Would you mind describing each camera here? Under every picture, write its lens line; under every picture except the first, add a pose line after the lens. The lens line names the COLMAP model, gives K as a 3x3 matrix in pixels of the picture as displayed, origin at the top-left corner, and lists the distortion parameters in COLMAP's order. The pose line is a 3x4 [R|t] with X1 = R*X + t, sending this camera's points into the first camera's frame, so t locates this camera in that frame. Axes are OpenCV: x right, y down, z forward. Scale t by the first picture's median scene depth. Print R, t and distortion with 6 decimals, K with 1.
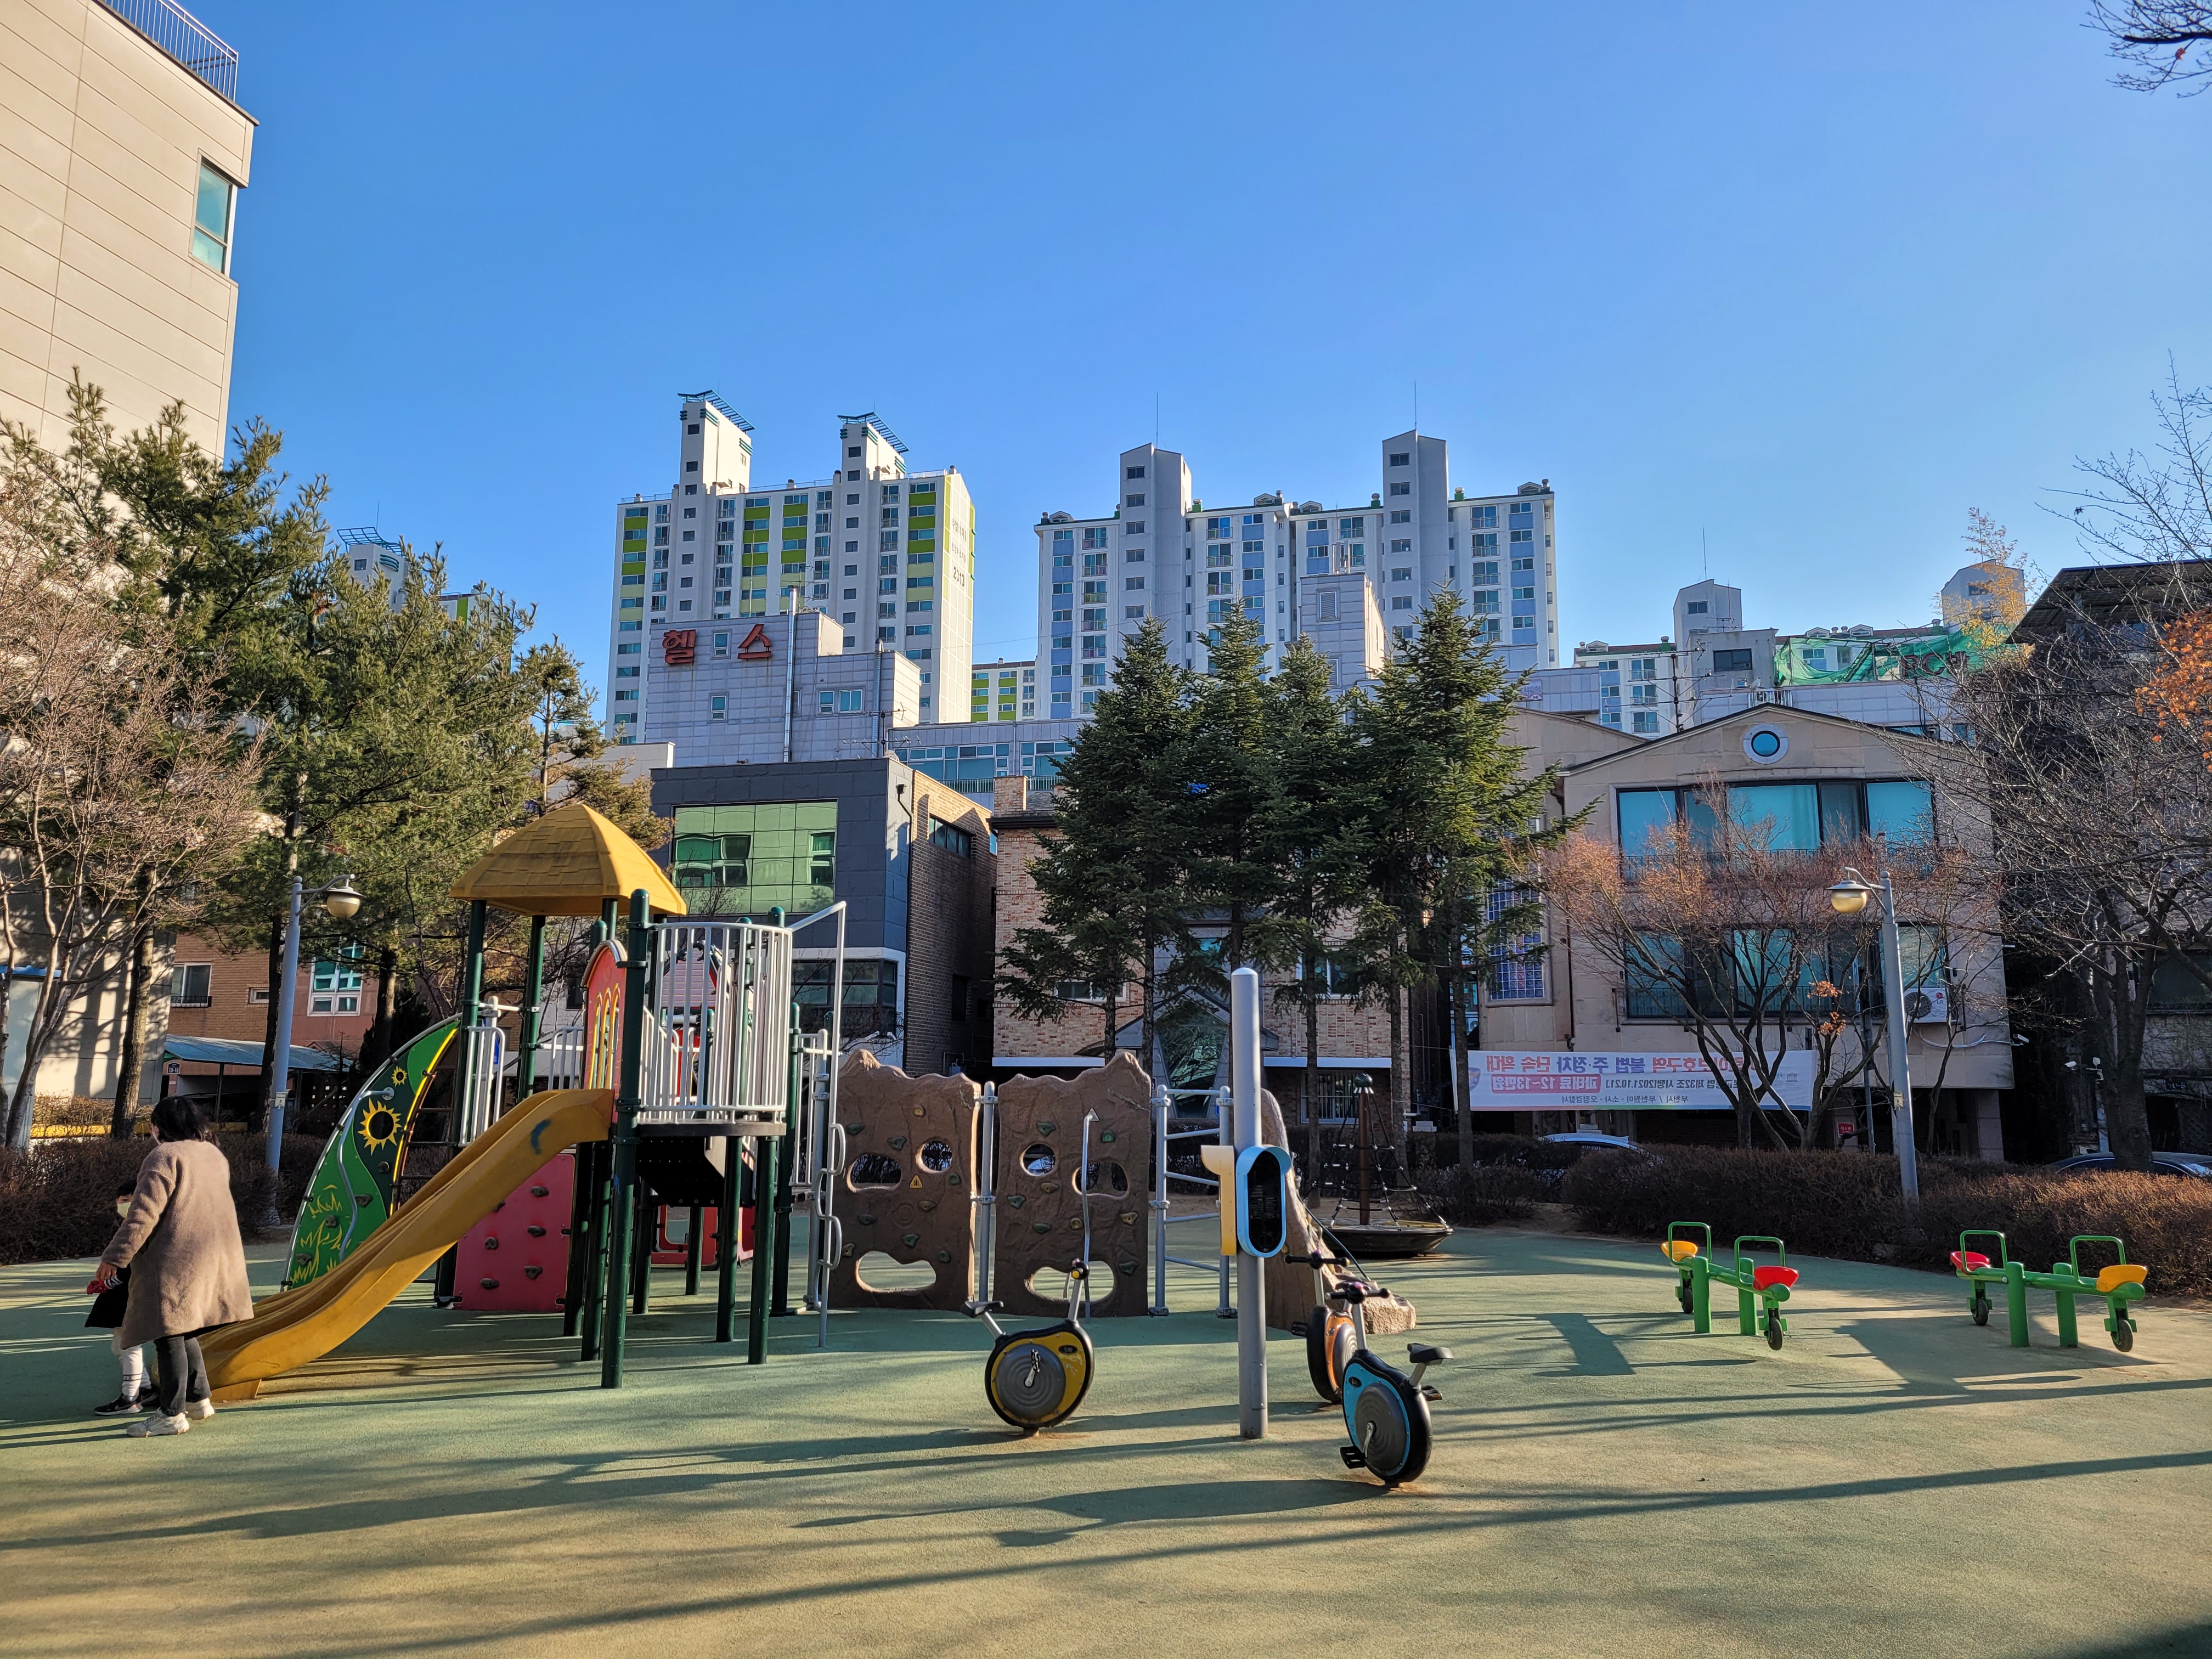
lens RADIAL K [[1645.6, 0, 1106.0], [0, 1645.6, 829.5], [0, 0, 1]] dist [0.074046, -0.001717]
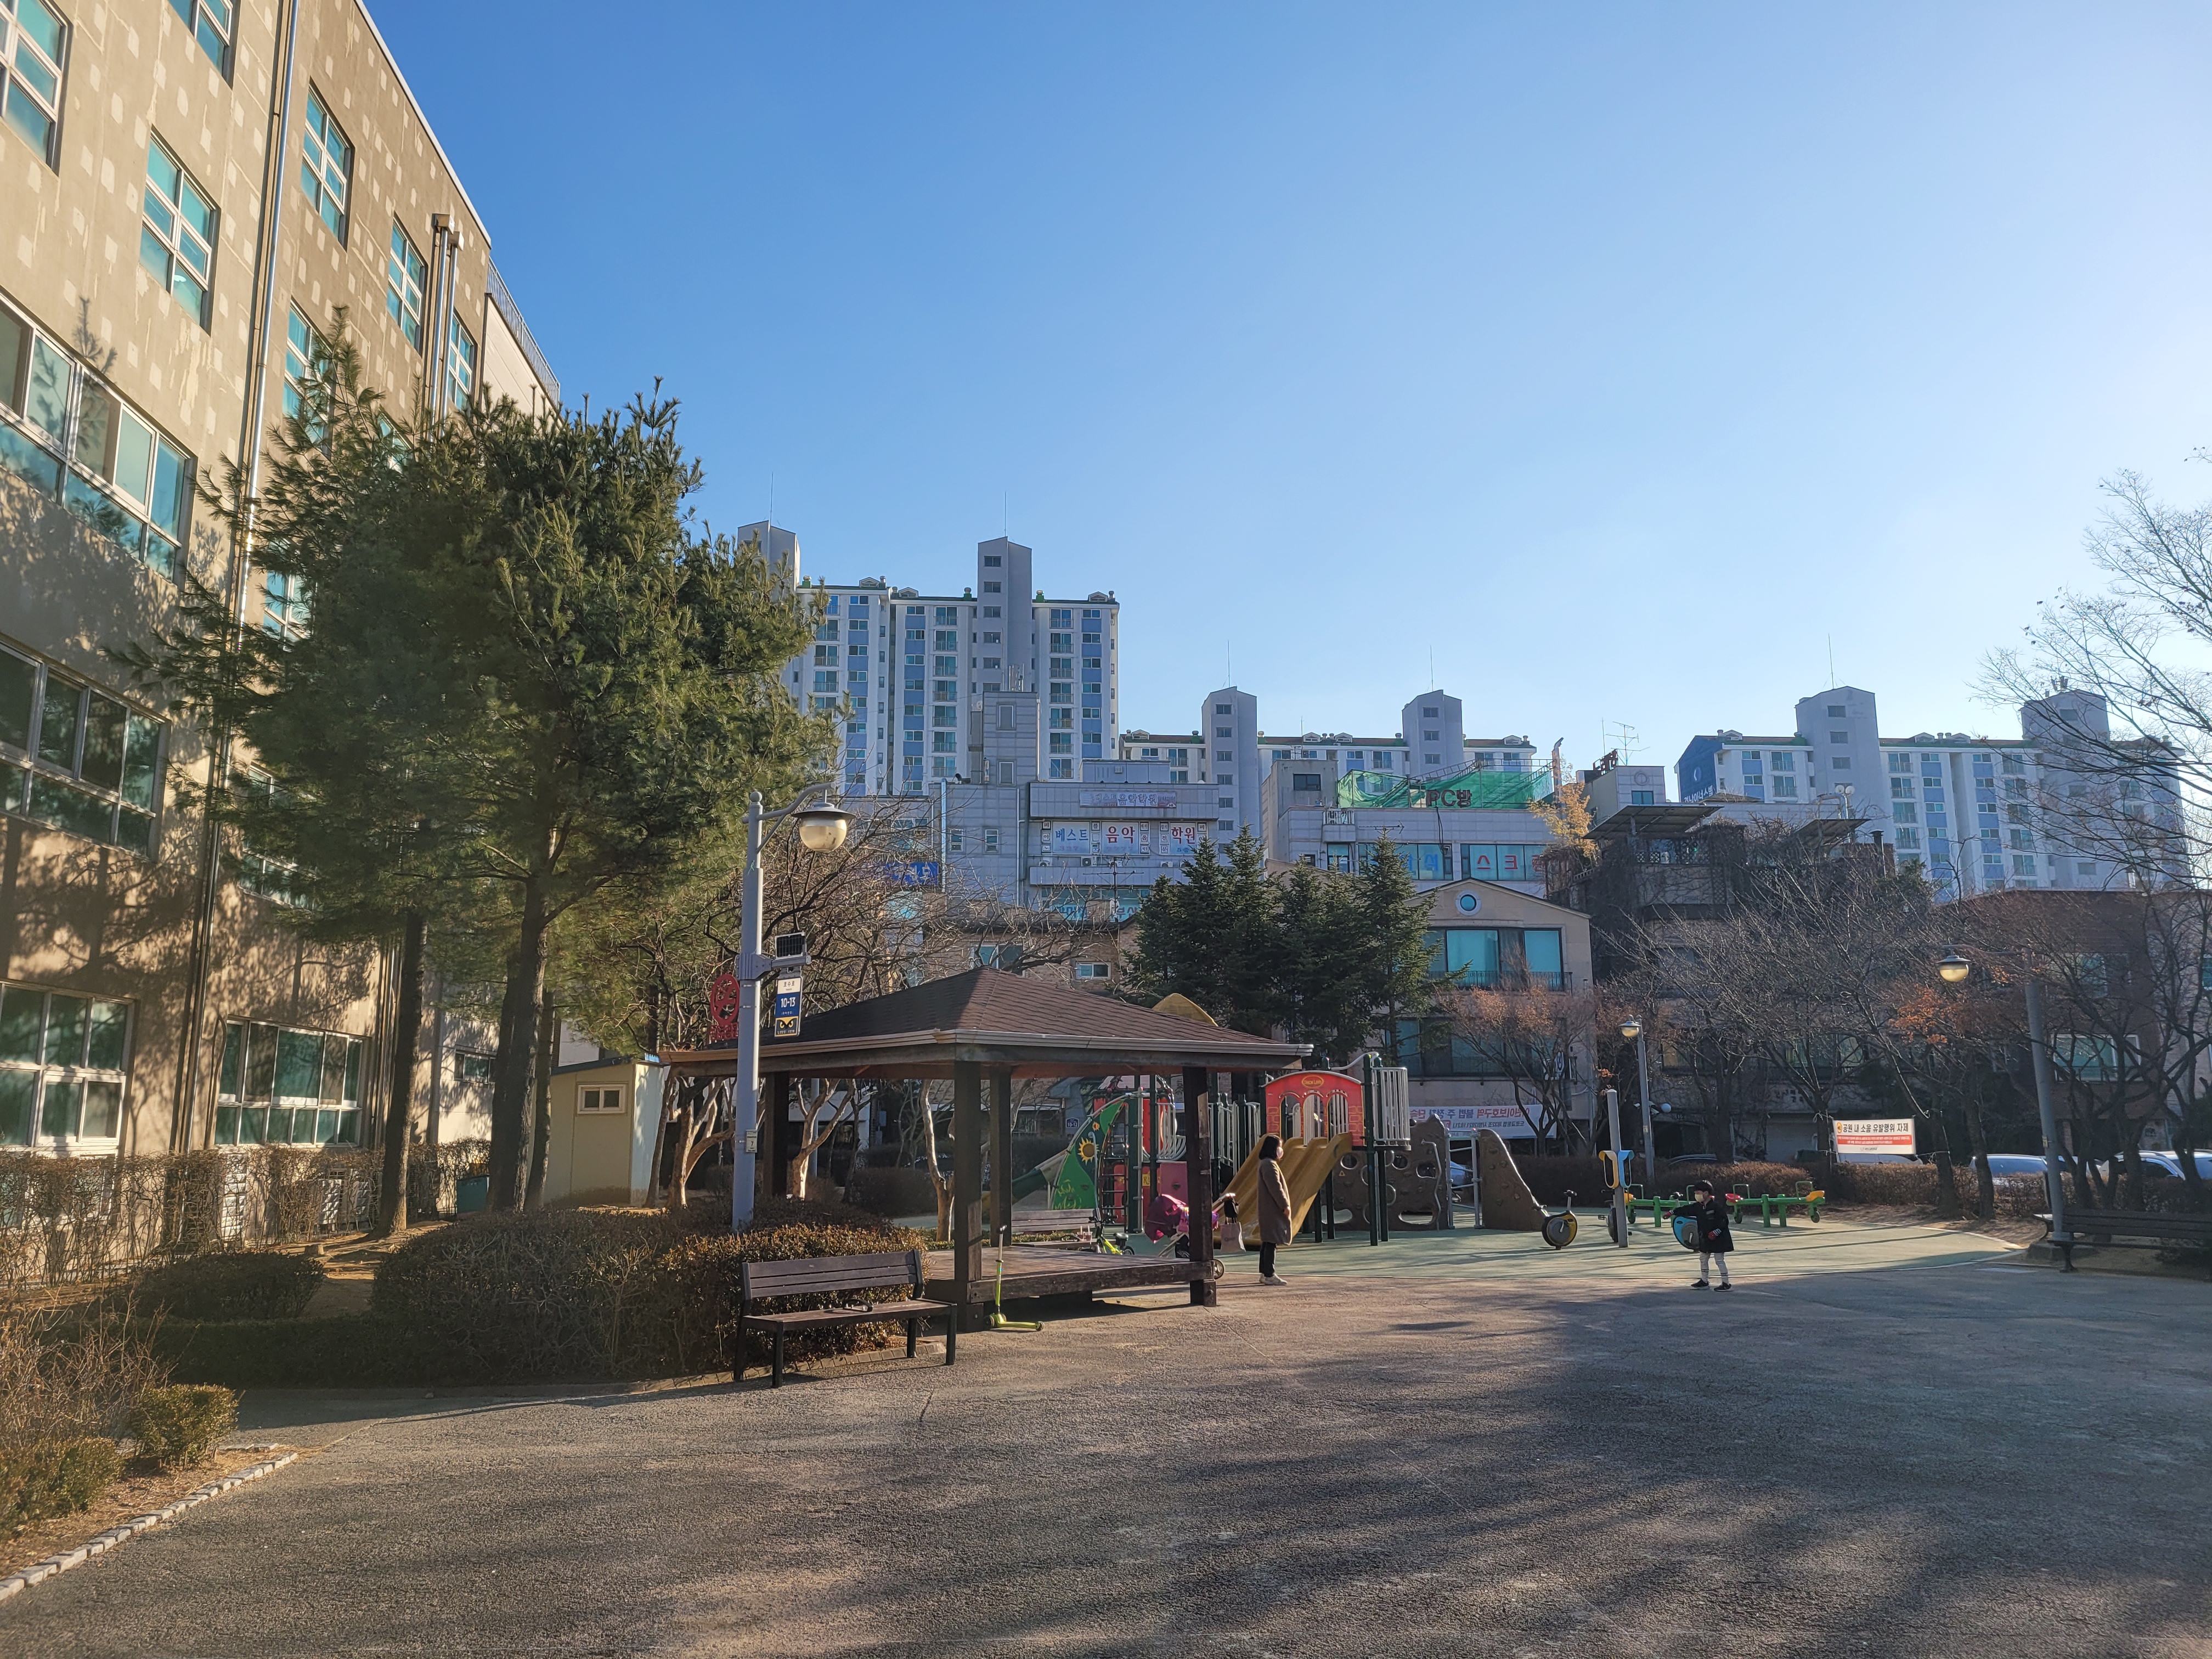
lens RADIAL K [[1645.6, 0, 1106.0], [0, 1645.6, 829.5], [0, 0, 1]] dist [0.074046, -0.001717]
pose [[0.945800, 0.047611, 0.321242, -0.101428], [-0.041734, 0.998812, -0.025161, -0.015574], [-0.322058, 0.010390, 0.946663, -0.087379]]
